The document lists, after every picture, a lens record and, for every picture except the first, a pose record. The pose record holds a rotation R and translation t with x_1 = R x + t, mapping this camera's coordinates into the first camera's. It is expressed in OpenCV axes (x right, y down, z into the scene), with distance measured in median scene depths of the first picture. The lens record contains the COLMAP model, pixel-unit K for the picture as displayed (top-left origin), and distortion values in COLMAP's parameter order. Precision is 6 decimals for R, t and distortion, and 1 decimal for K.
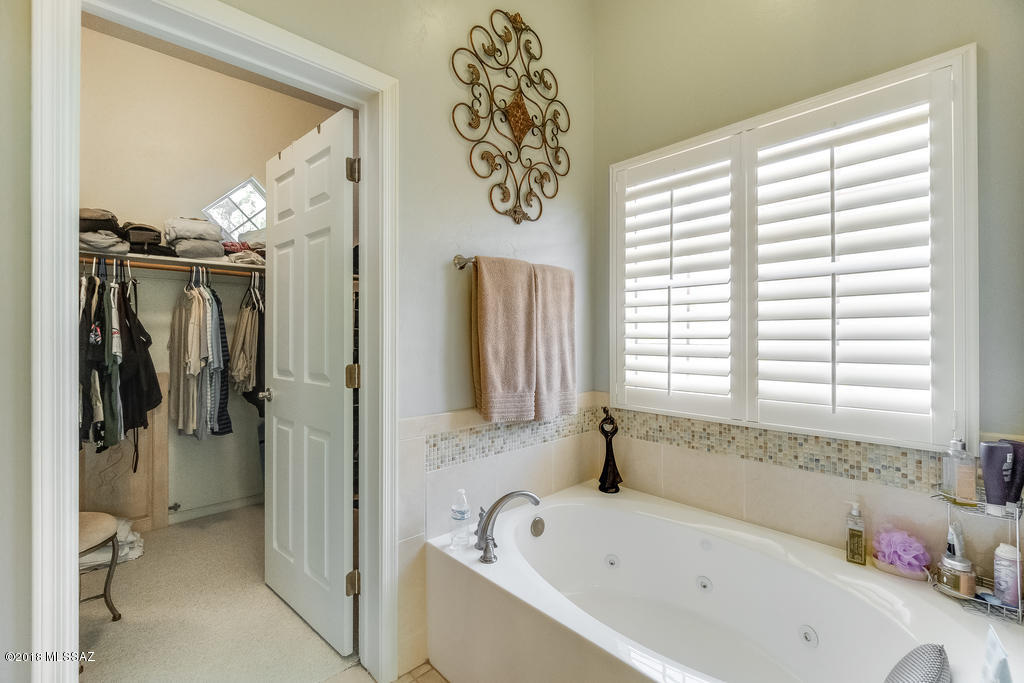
lens RADIAL K [[443.7, 0, 506.9], [0, 443.7, 333.4], [0, 0, 1]] dist [-0.003333, -0.000136]
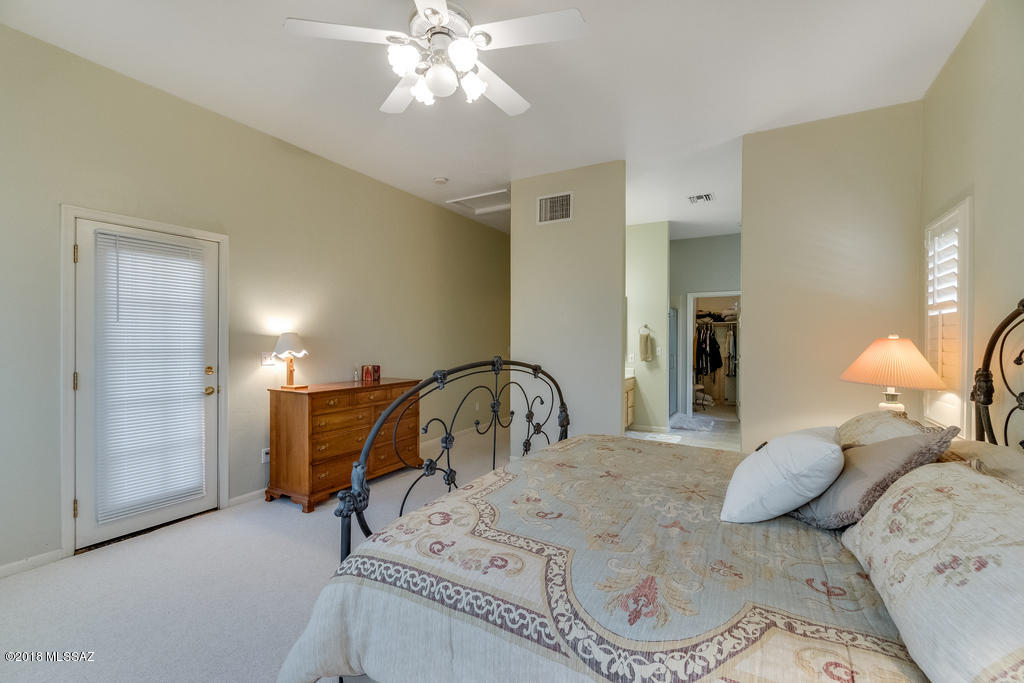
lens RADIAL K [[449.0, 0, 506.8], [0, 449.0, 344.4], [0, 0, 1]] dist [-0.006140, -0.000118]
pose [[0.306559, 0.020263, -0.951636, 2.064414], [0.000465, 0.999770, 0.021437, -0.081759], [0.951851, -0.007014, 0.306480, -1.679561]]
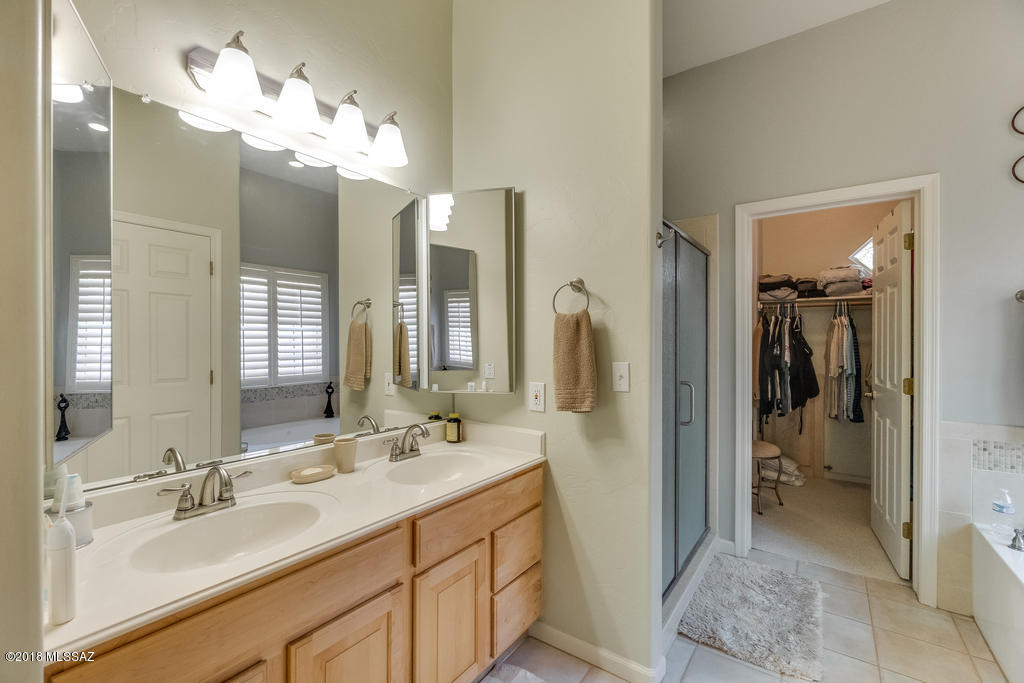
lens RADIAL K [[449.0, 0, 506.8], [0, 449.0, 344.4], [0, 0, 1]] dist [-0.006140, -0.000118]
pose [[0.208728, 0.014094, -0.977872, 0.522016], [0.006877, 0.999850, 0.015878, -0.047040], [0.977950, -0.010039, 0.208600, -0.378021]]
